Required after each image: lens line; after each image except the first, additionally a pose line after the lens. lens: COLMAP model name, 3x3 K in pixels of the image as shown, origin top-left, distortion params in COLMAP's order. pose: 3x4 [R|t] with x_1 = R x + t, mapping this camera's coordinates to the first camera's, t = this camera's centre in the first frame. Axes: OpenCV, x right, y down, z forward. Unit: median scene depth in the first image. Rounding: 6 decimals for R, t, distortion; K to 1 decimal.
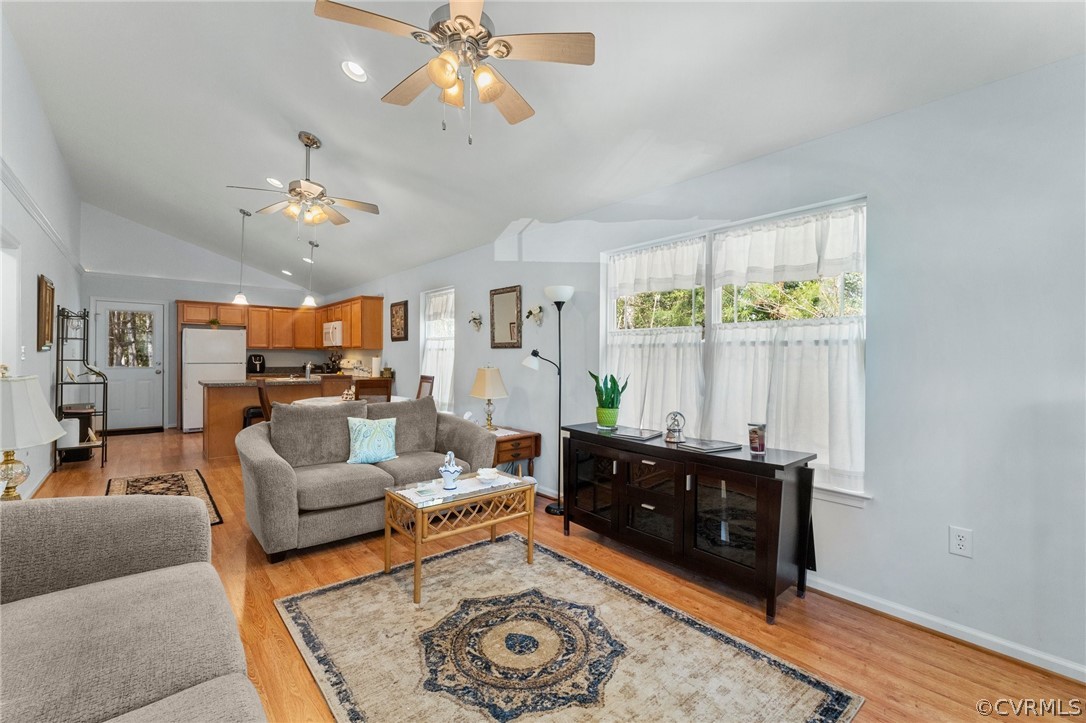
lens RADIAL K [[447.8, 0, 545.7], [0, 447.8, 356.5], [0, 0, 1]] dist [0.000603, -0.000299]
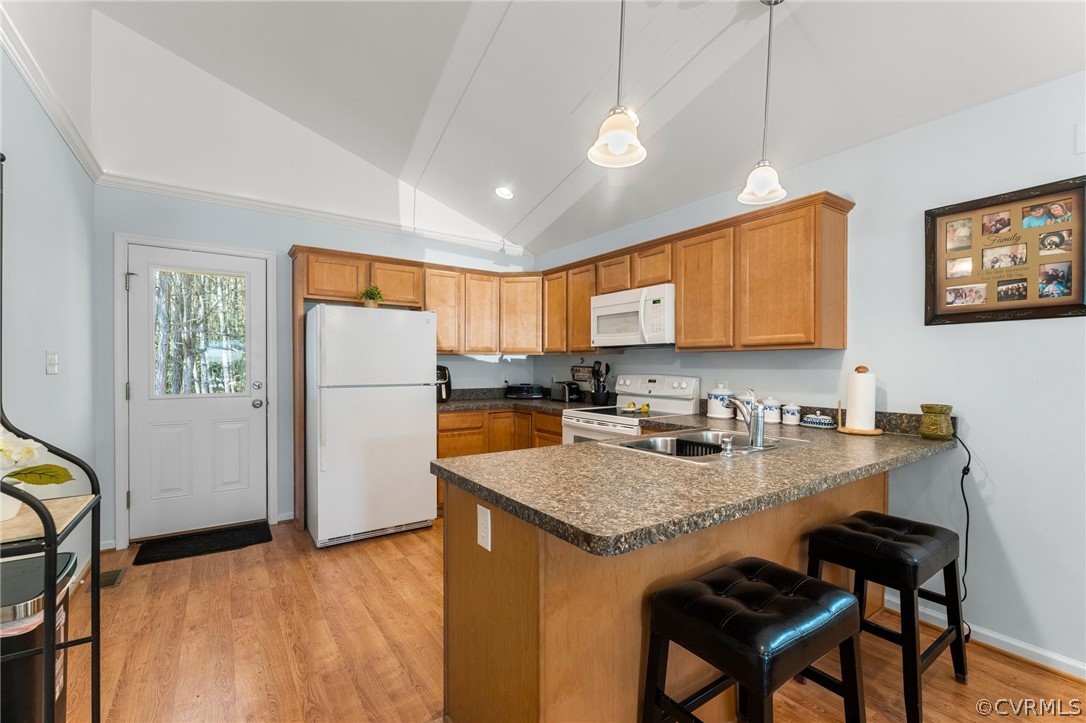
lens RADIAL K [[464.7, 0, 541.6], [0, 464.7, 367.3], [0, 0, 1]] dist [-0.001610, -0.000049]
pose [[0.993174, -0.004277, -0.116566, -0.517956], [0.005493, 0.999934, 0.010109, -0.007598], [0.116515, -0.010680, 0.993132, 0.557693]]
